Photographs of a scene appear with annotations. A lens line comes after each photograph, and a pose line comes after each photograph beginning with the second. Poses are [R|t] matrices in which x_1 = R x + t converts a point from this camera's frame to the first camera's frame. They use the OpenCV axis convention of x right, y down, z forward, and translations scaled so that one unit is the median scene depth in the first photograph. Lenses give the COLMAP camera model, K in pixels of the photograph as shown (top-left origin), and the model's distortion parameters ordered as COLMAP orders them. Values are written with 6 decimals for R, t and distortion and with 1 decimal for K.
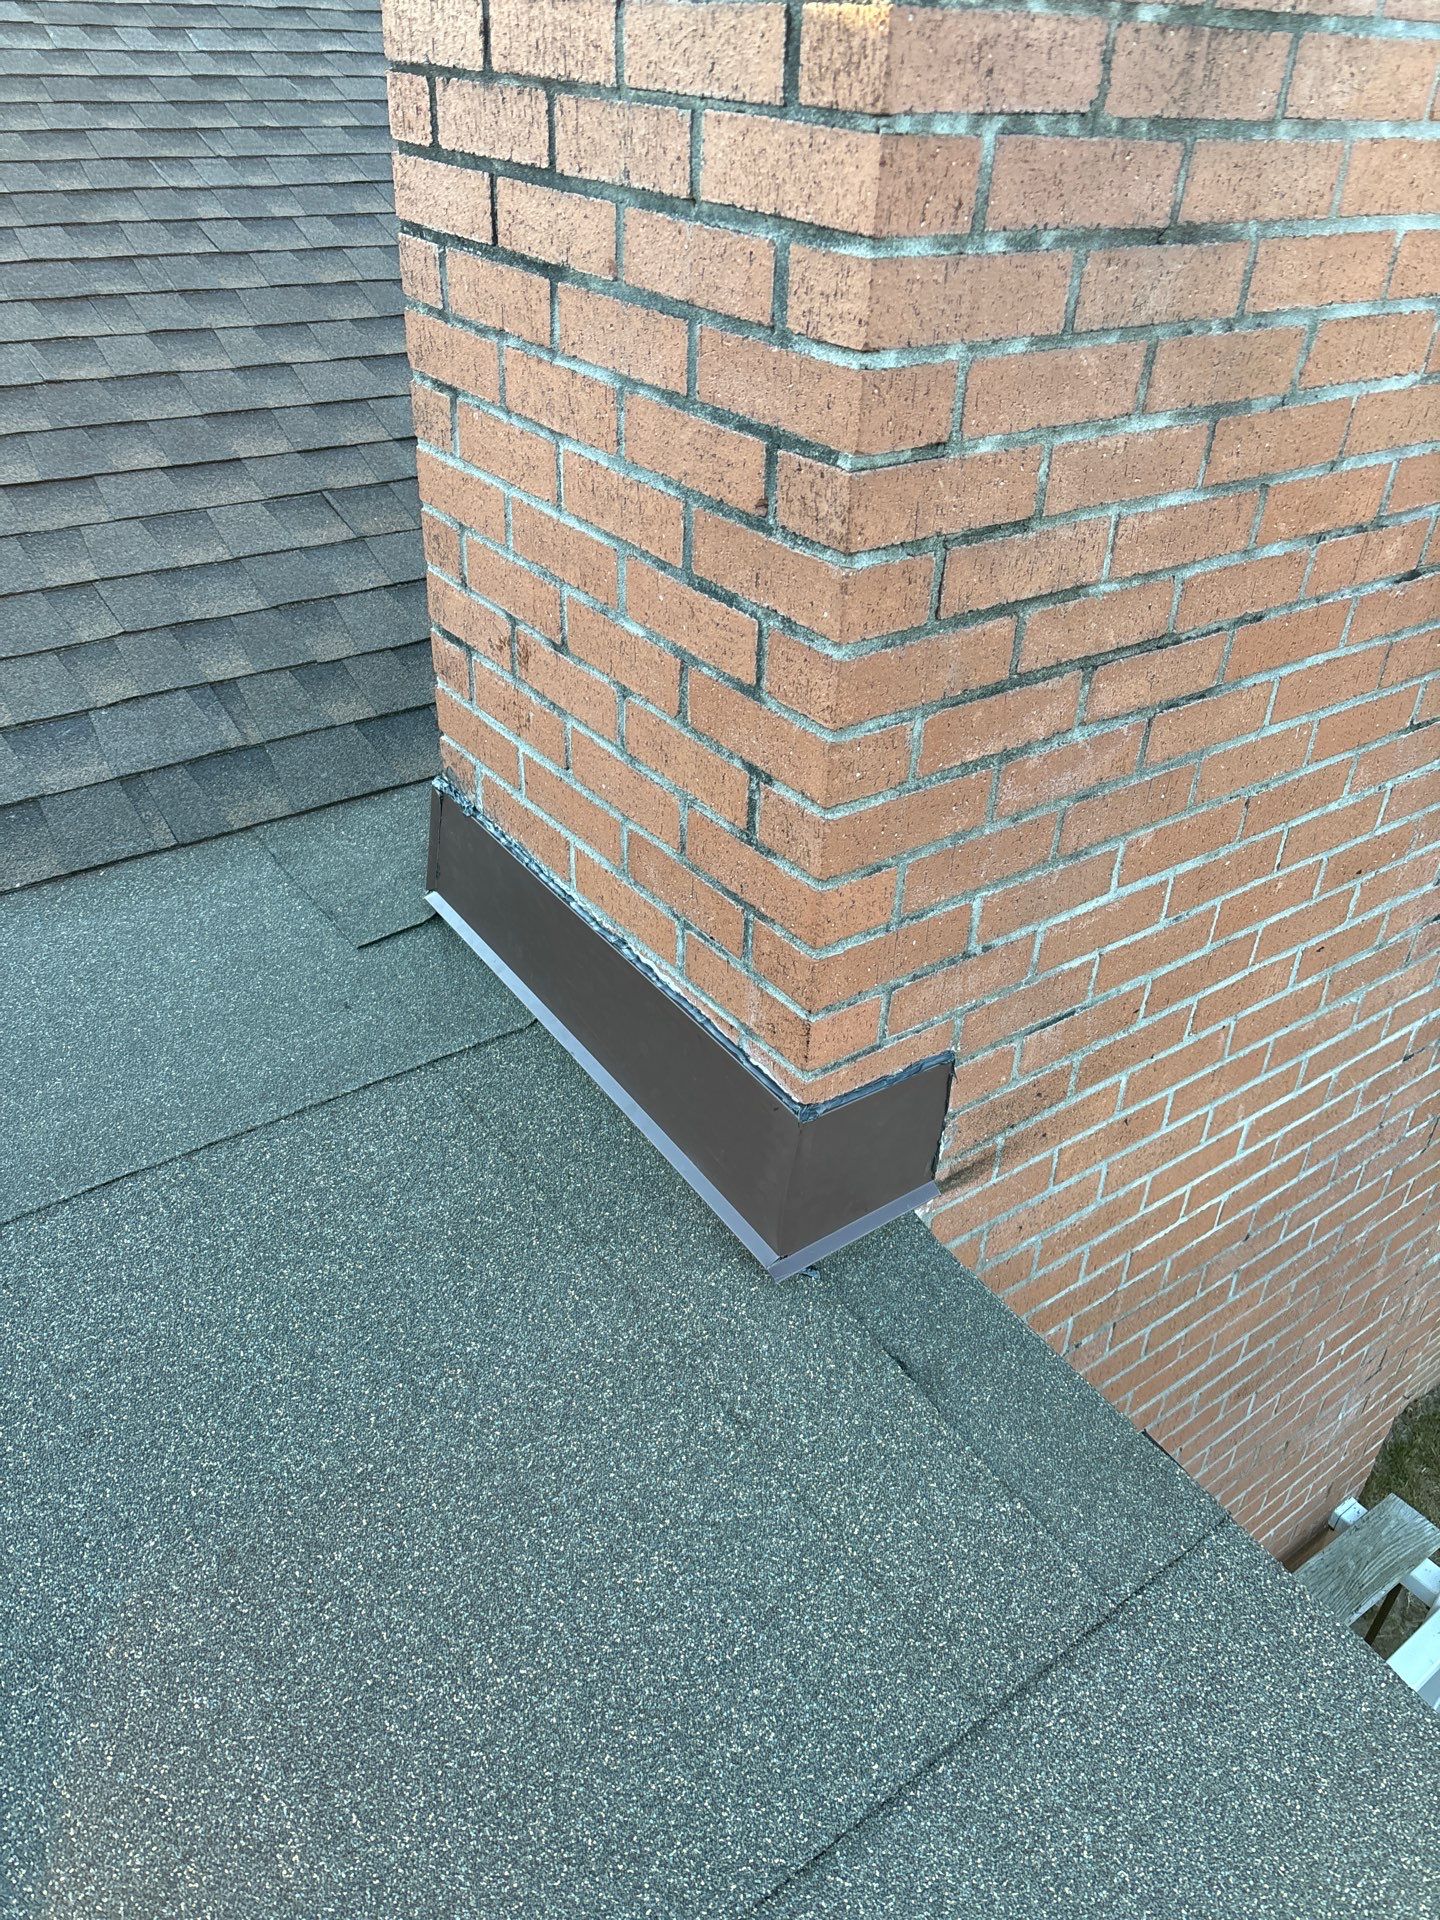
lens RADIAL K [[1501.6, 0, 720.0], [0, 1501.6, 960.0], [0, 0, 1]] dist [-0.010937, 0.008309]
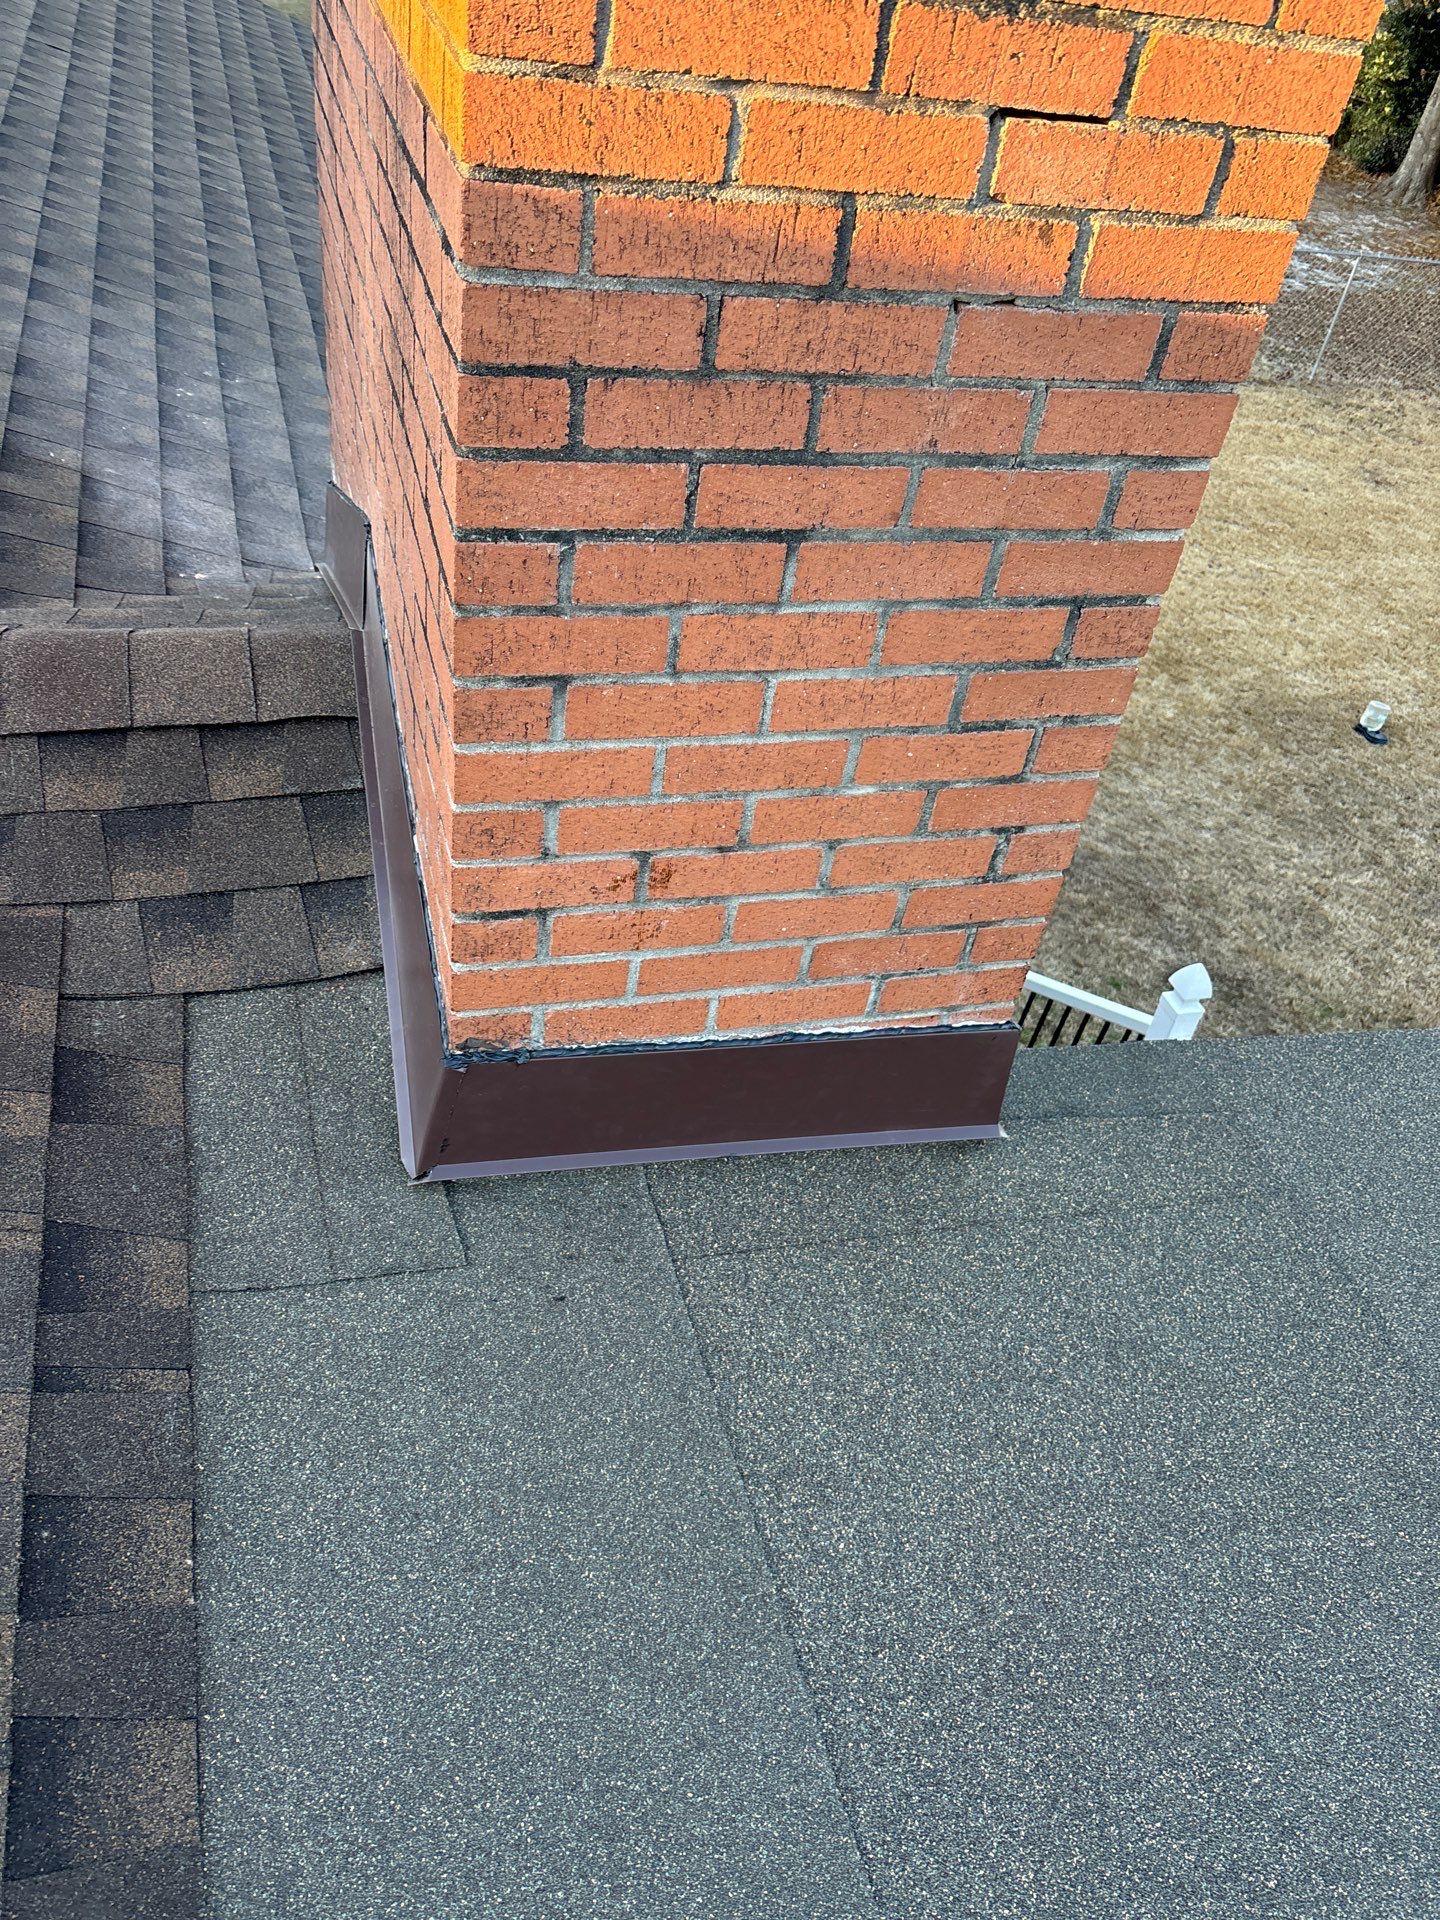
lens RADIAL K [[1476.1, 0, 793.4], [0, 1476.1, 978.8], [0, 0, 1]] dist [0.066879, -0.102195]
pose [[0.330094, -0.605863, 0.723856, -1.052260], [0.408955, 0.782925, 0.468811, -0.706579], [-0.850761, 0.141273, 0.506210, 0.522611]]
